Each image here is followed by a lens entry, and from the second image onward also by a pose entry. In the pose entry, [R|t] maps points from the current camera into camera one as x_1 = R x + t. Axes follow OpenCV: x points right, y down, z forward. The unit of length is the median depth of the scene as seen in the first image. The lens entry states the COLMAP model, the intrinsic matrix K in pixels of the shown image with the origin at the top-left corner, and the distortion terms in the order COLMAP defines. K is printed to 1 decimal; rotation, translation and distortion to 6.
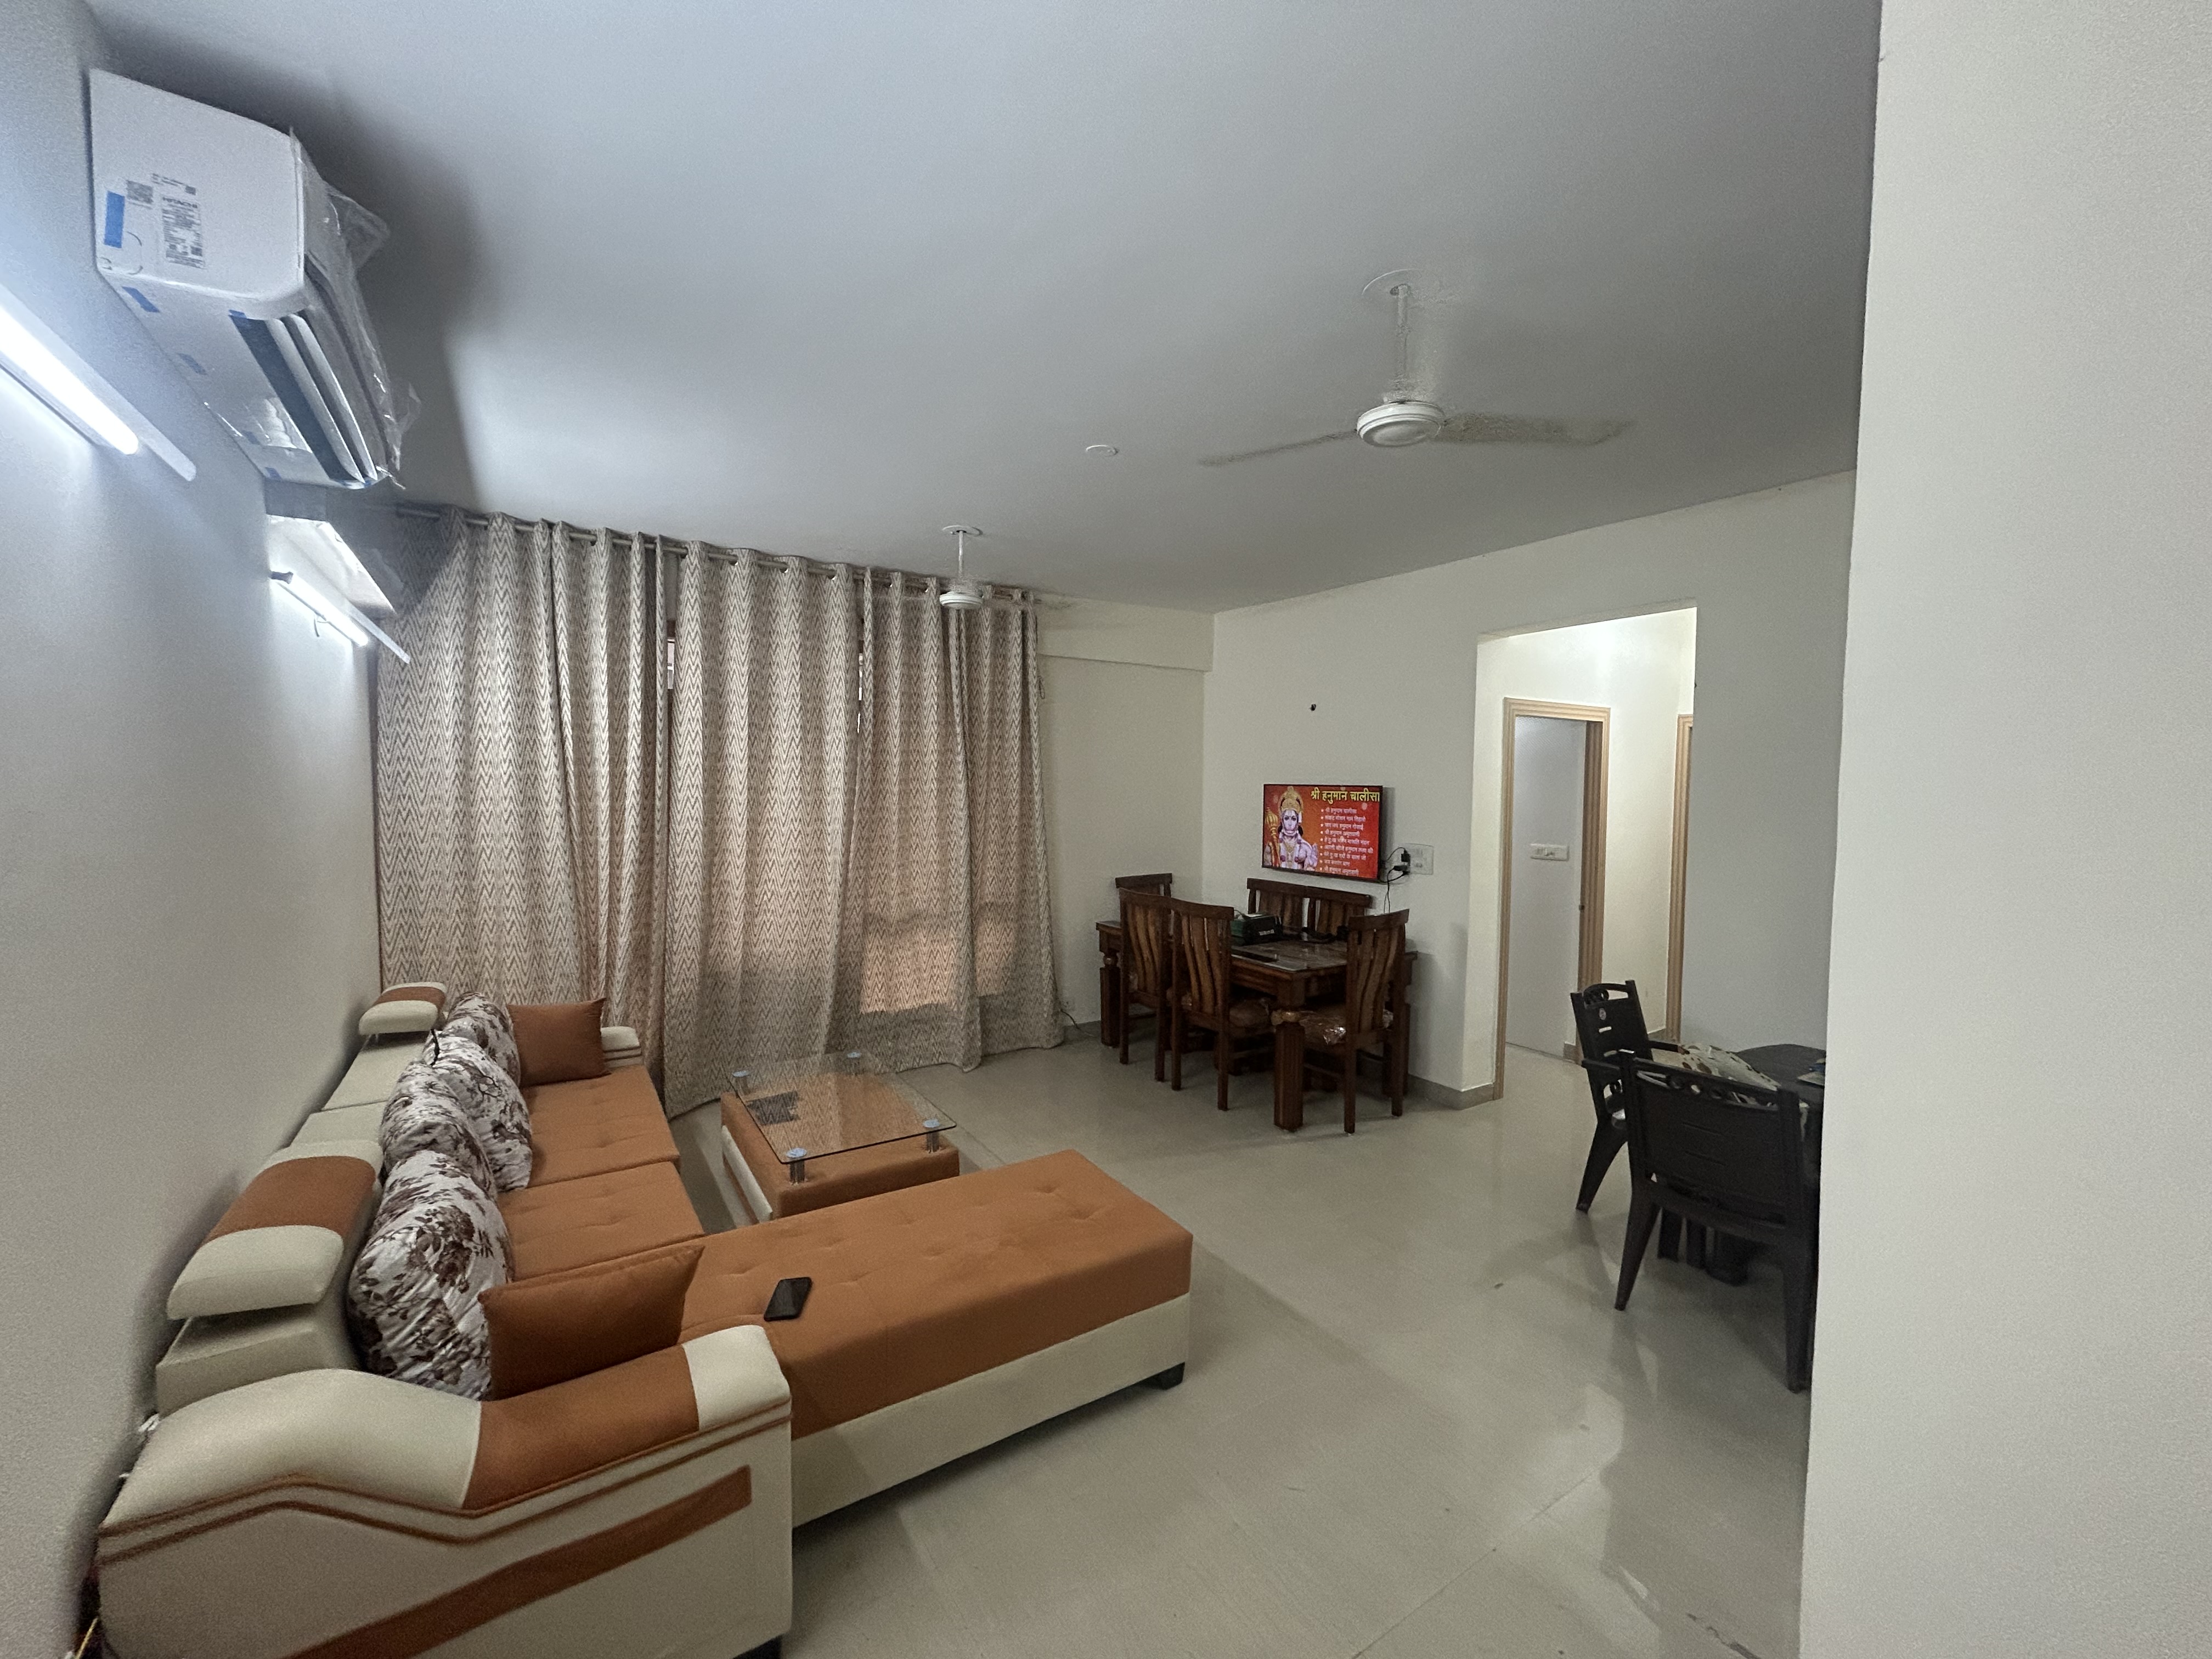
lens RADIAL K [[892.6, 0, 1110.3], [0, 892.6, 820.8], [0, 0, 1]] dist [-0.001740, 0.000941]
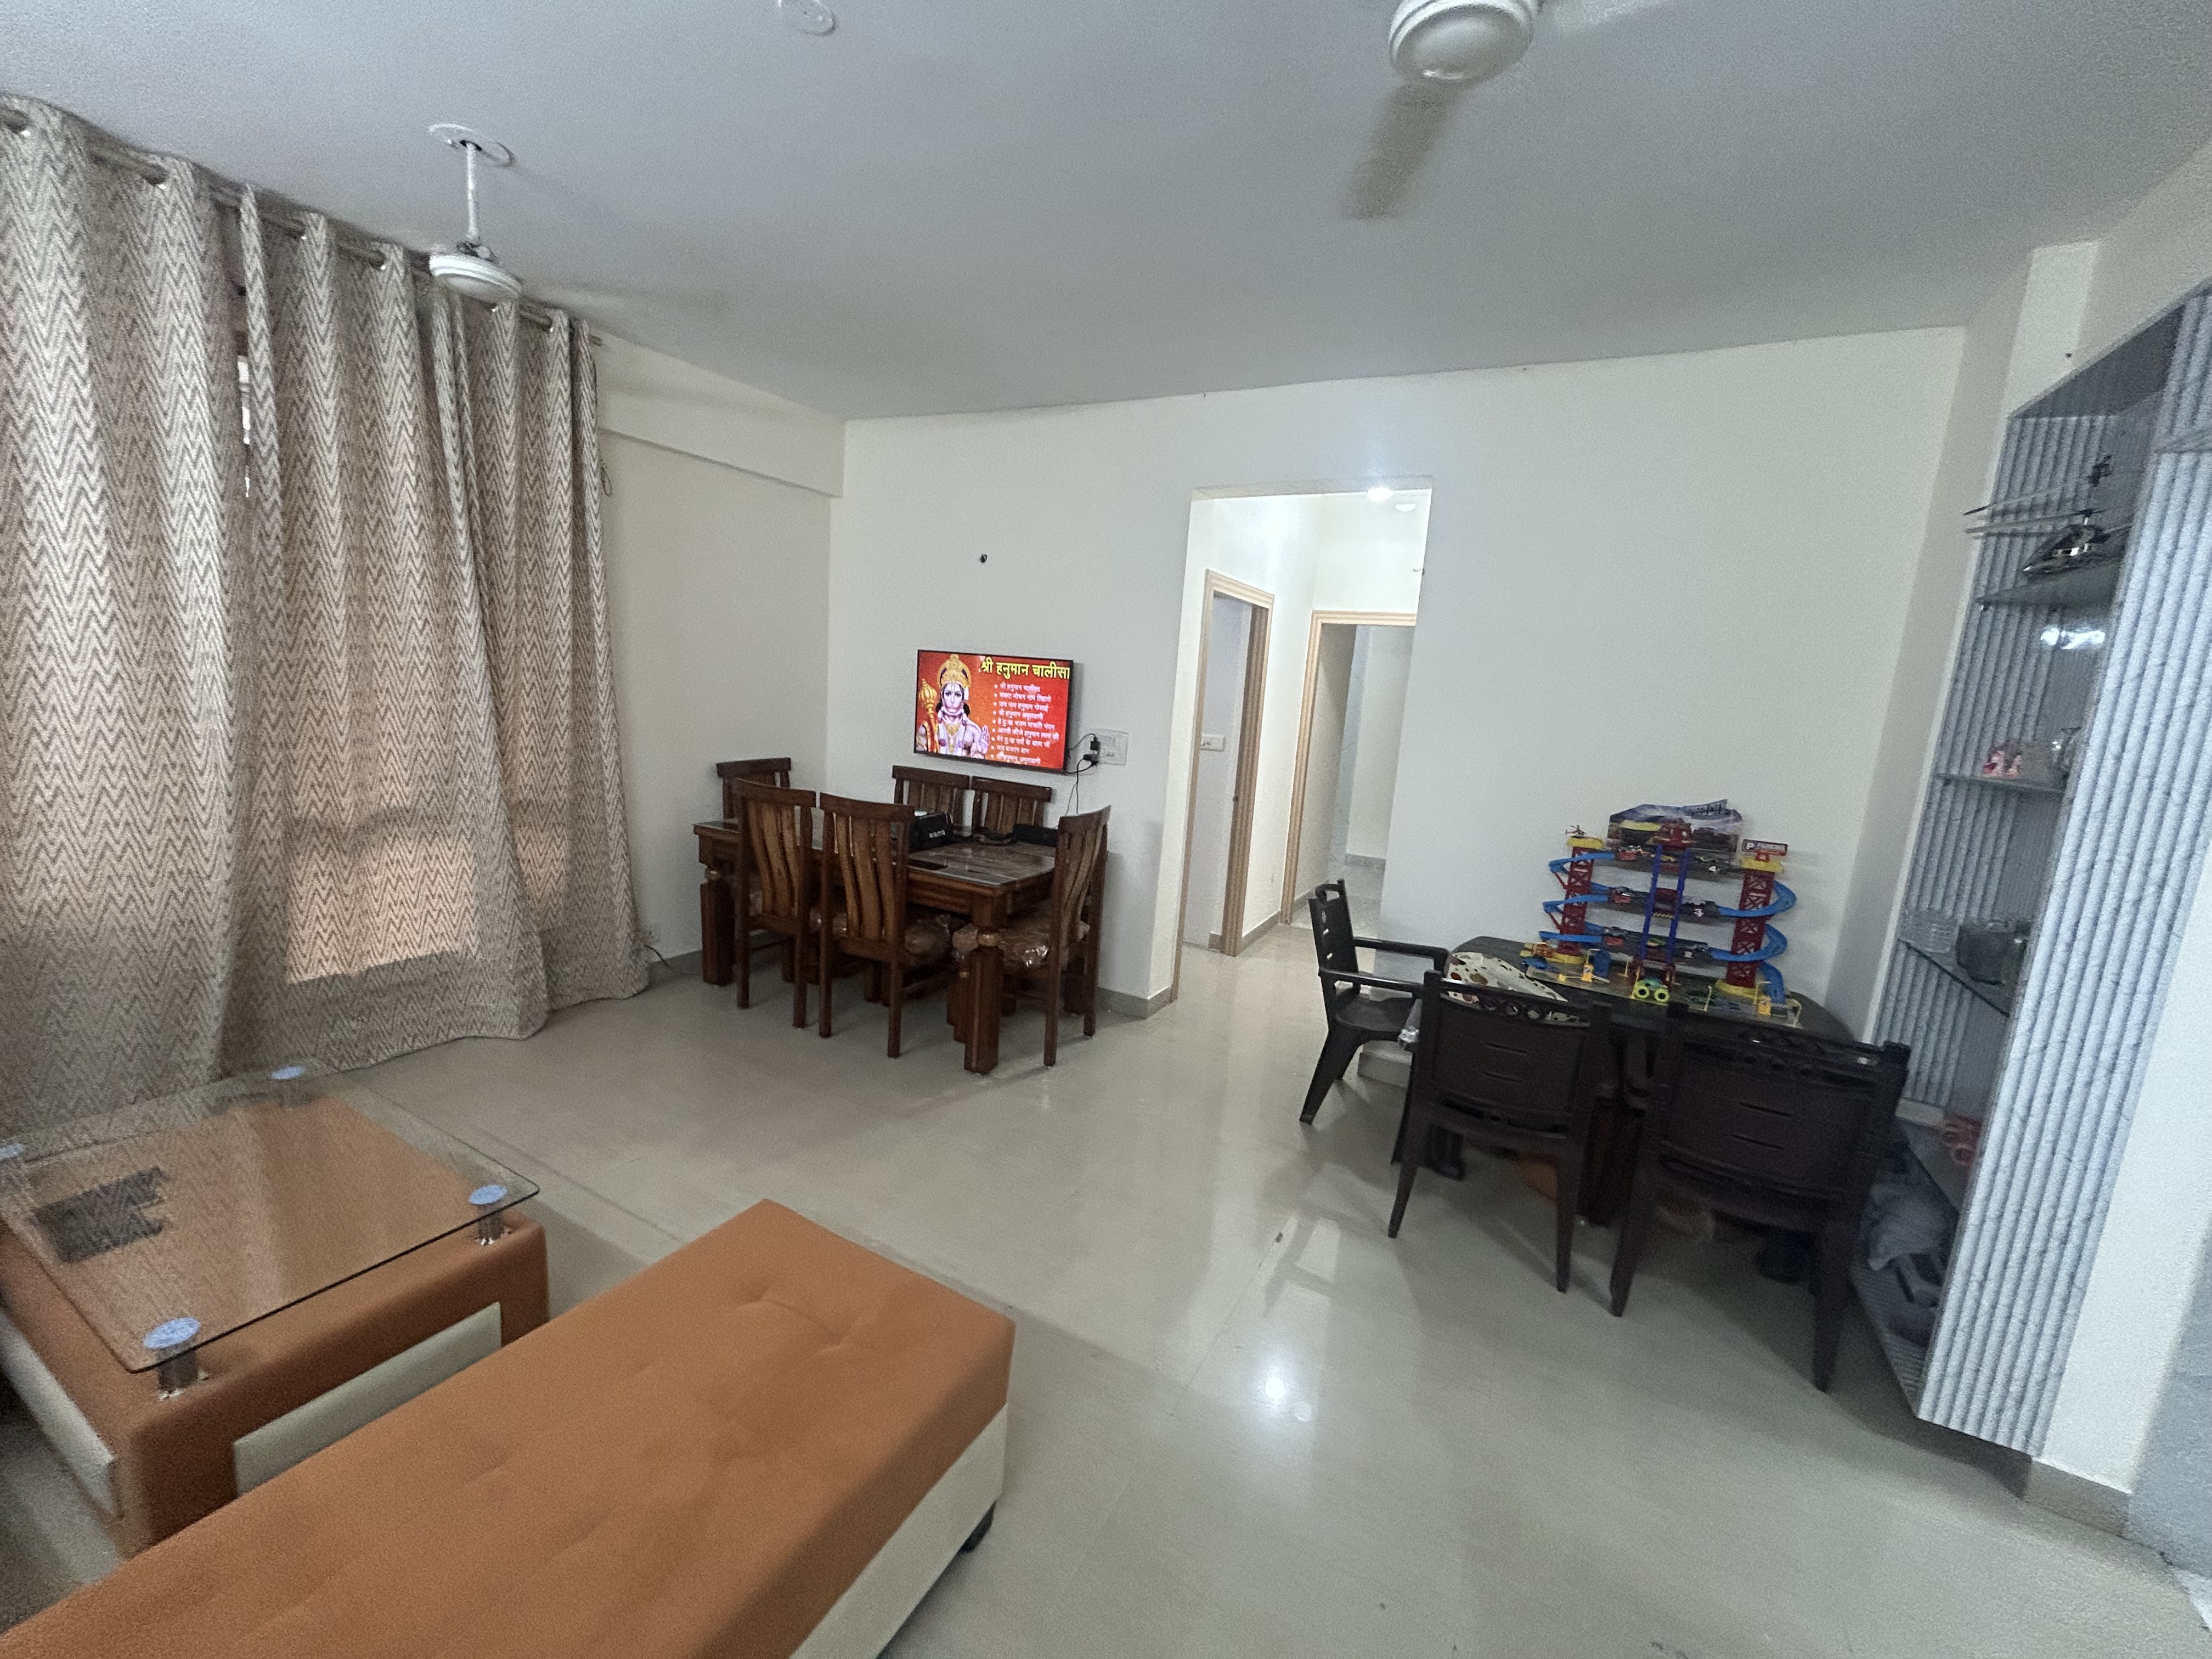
lens RADIAL K [[892.6, 0, 1103.4], [0, 892.6, 827.1], [0, 0, 1]] dist [-0.001740, 0.000941]
pose [[0.880574, -0.023141, 0.473344, -0.077864], [-0.043717, 0.990582, 0.129755, 0.007105], [-0.471889, -0.134953, 0.871268, 0.226760]]
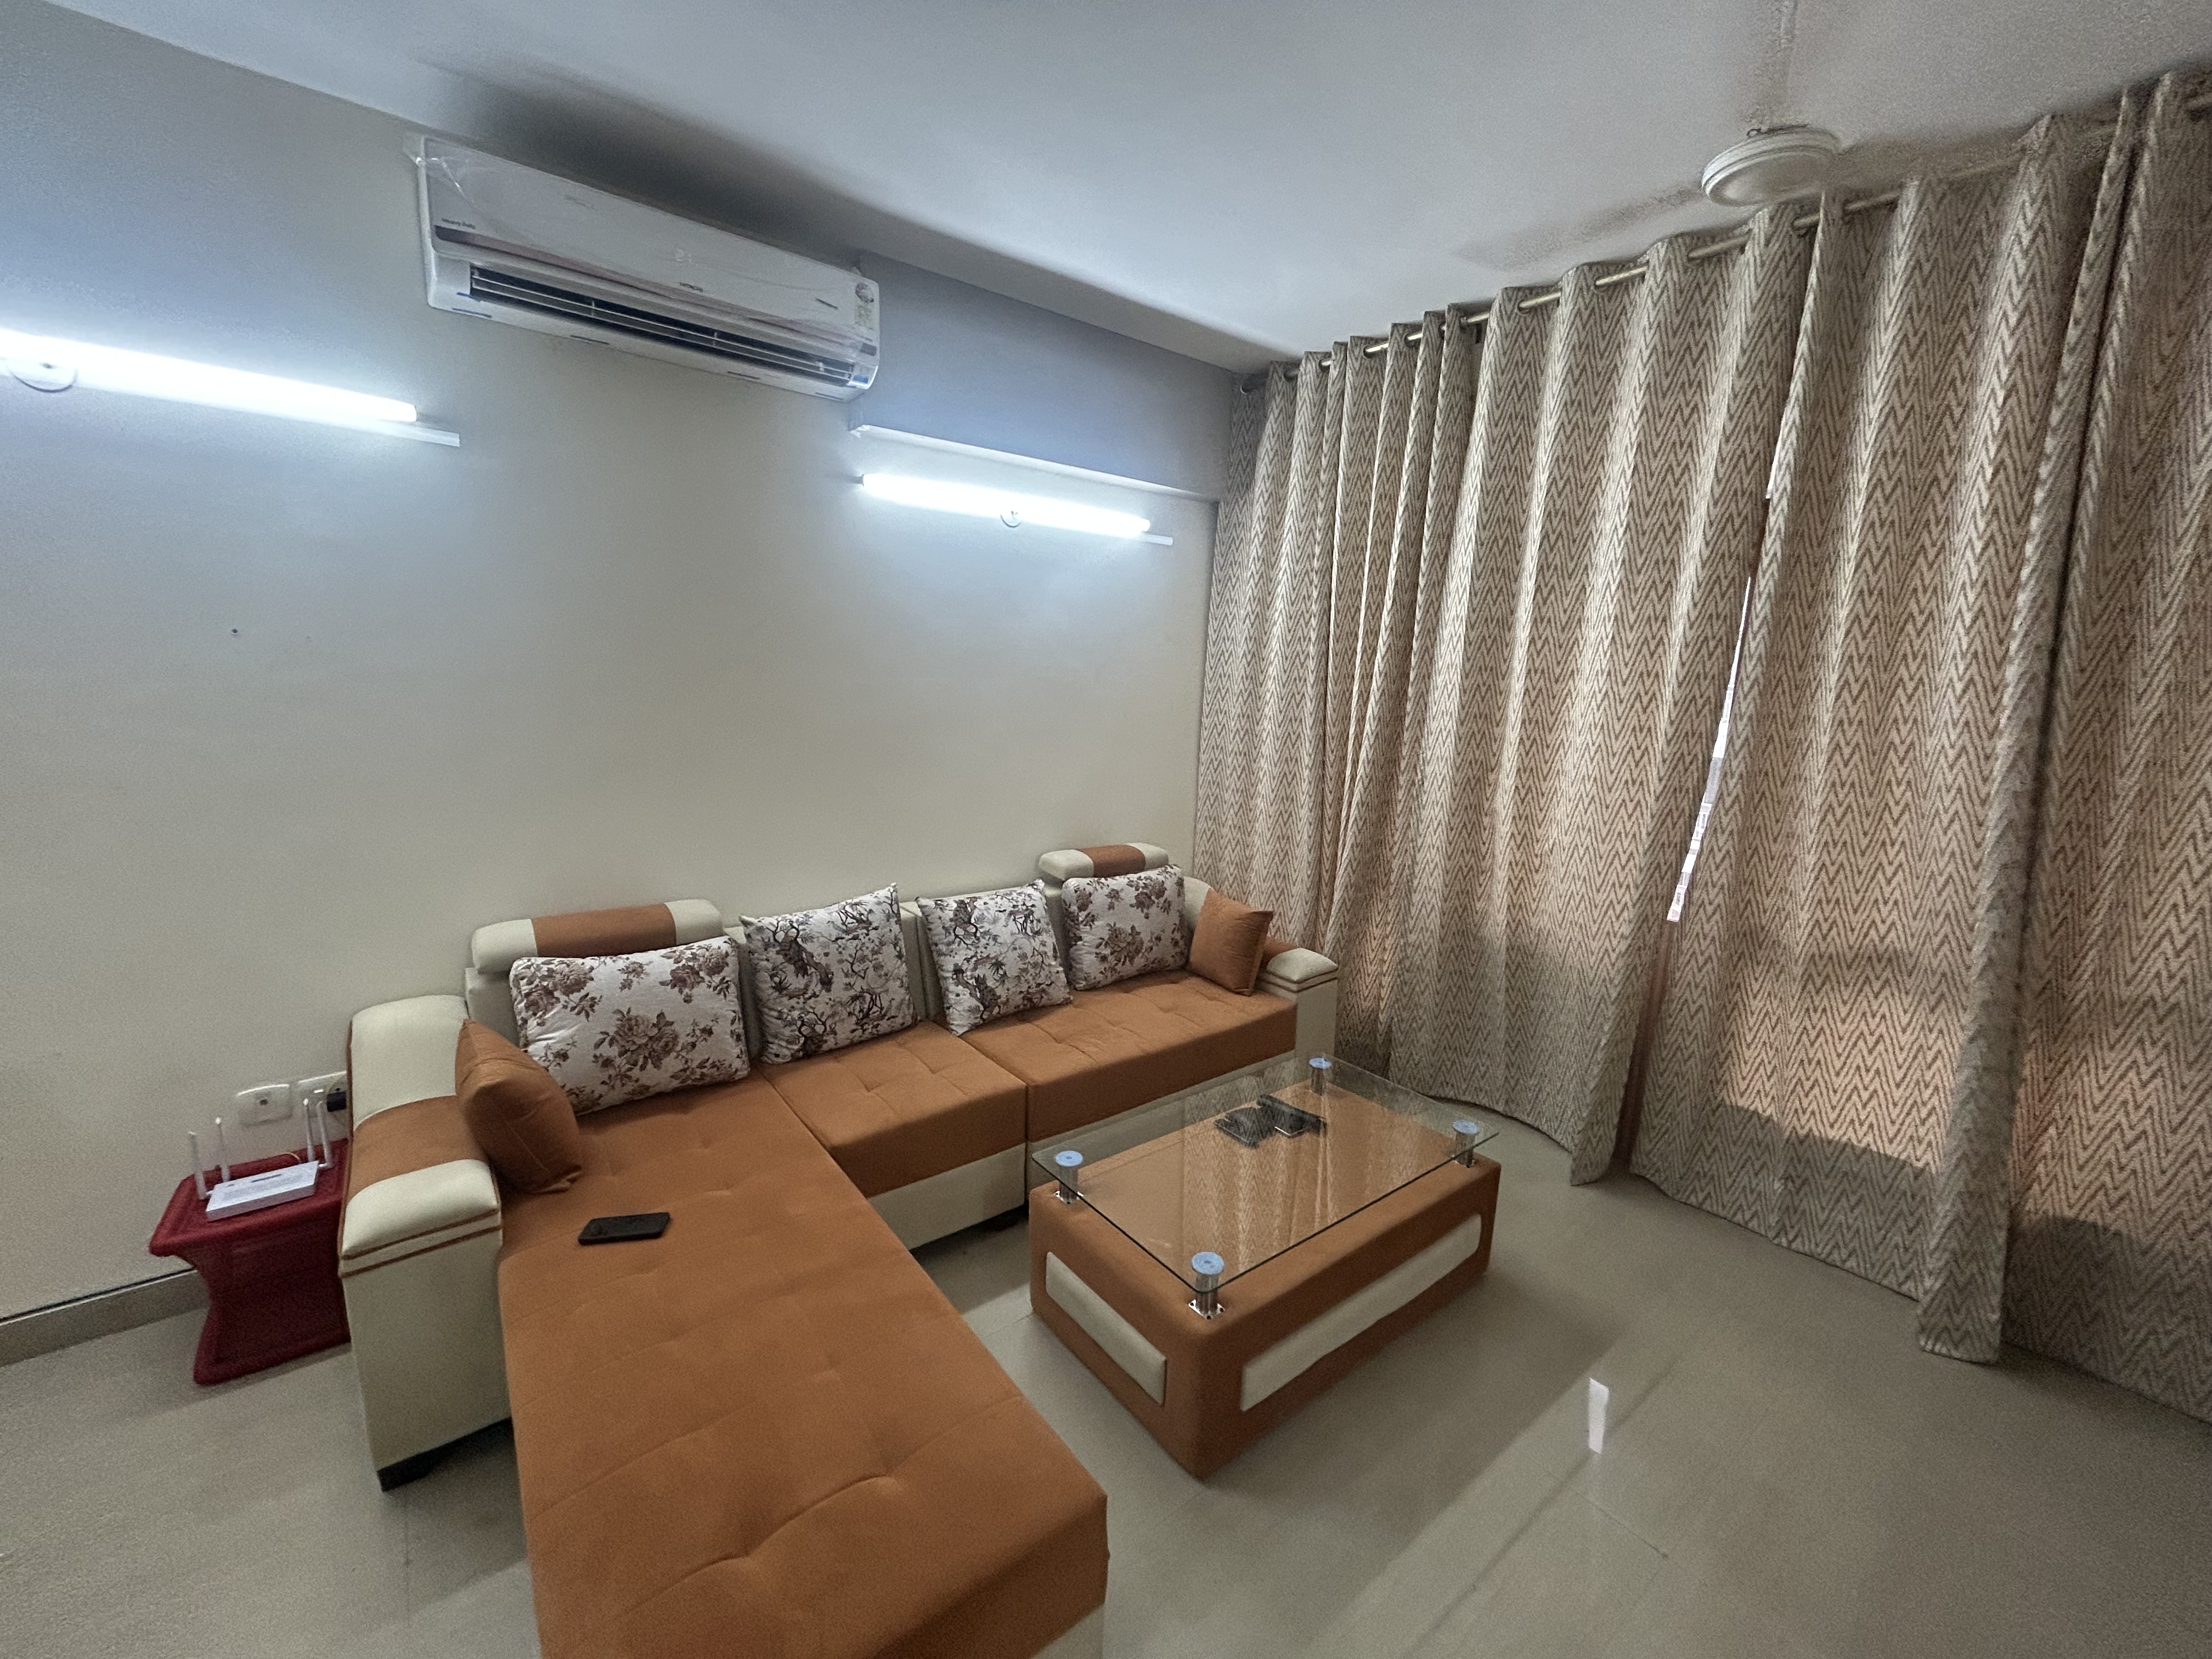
lens RADIAL K [[892.6, 0, 1101.3], [0, 892.6, 828.1], [0, 0, 1]] dist [-0.001740, 0.000941]
pose [[0.072680, 0.170257, -0.982716, 0.199420], [-0.064941, 0.984038, 0.165683, -0.010986], [0.995239, 0.051777, 0.082576, 0.581556]]
